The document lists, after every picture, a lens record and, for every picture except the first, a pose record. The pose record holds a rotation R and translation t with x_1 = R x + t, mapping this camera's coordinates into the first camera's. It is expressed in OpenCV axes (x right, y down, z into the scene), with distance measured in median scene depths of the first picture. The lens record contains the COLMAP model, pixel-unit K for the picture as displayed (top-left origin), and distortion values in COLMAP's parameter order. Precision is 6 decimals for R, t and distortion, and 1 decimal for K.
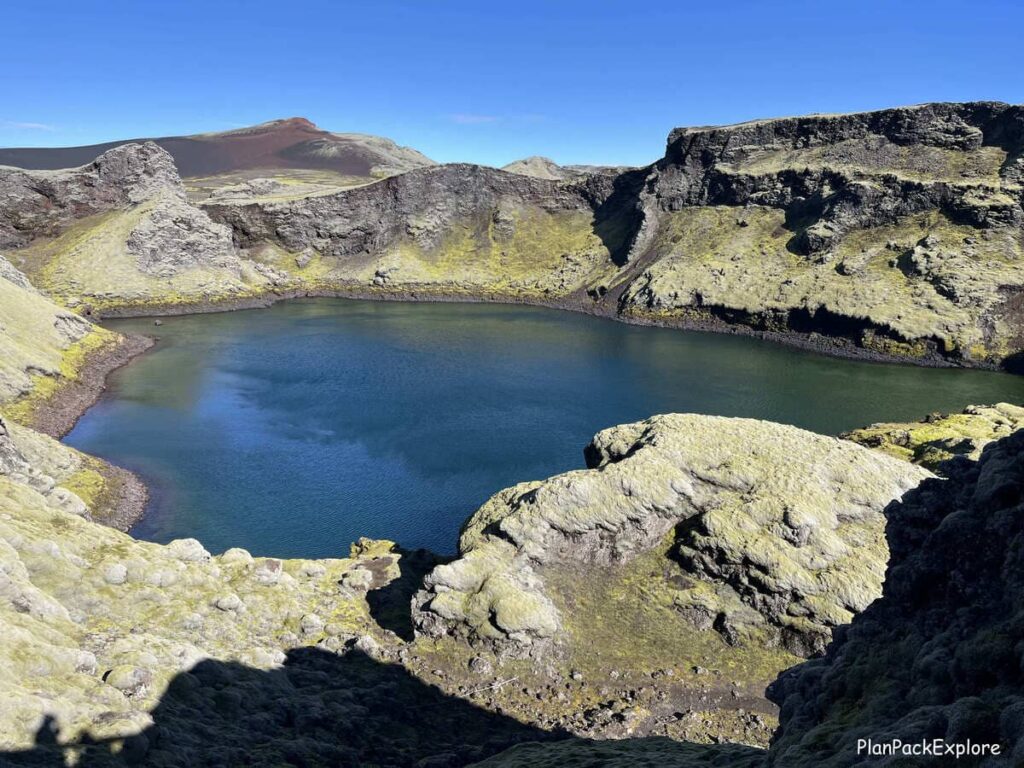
lens RADIAL K [[845.0, 0, 508.9], [0, 845.0, 350.2], [0, 0, 1]] dist [0.047476, -0.065038]
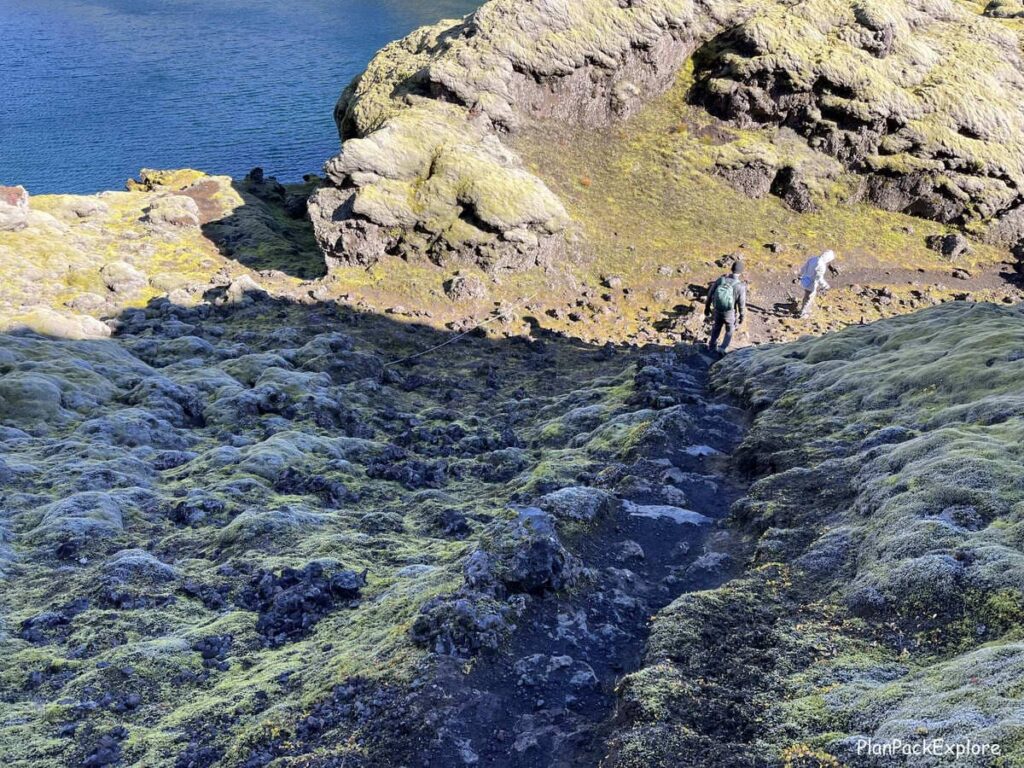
lens RADIAL K [[845.0, 0, 508.9], [0, 845.0, 350.2], [0, 0, 1]] dist [0.047476, -0.065038]
pose [[0.942753, -0.168530, 0.287776, -0.167609], [0.061352, 0.935833, 0.347064, 0.195639], [-0.327801, -0.309540, 0.892598, 0.425073]]
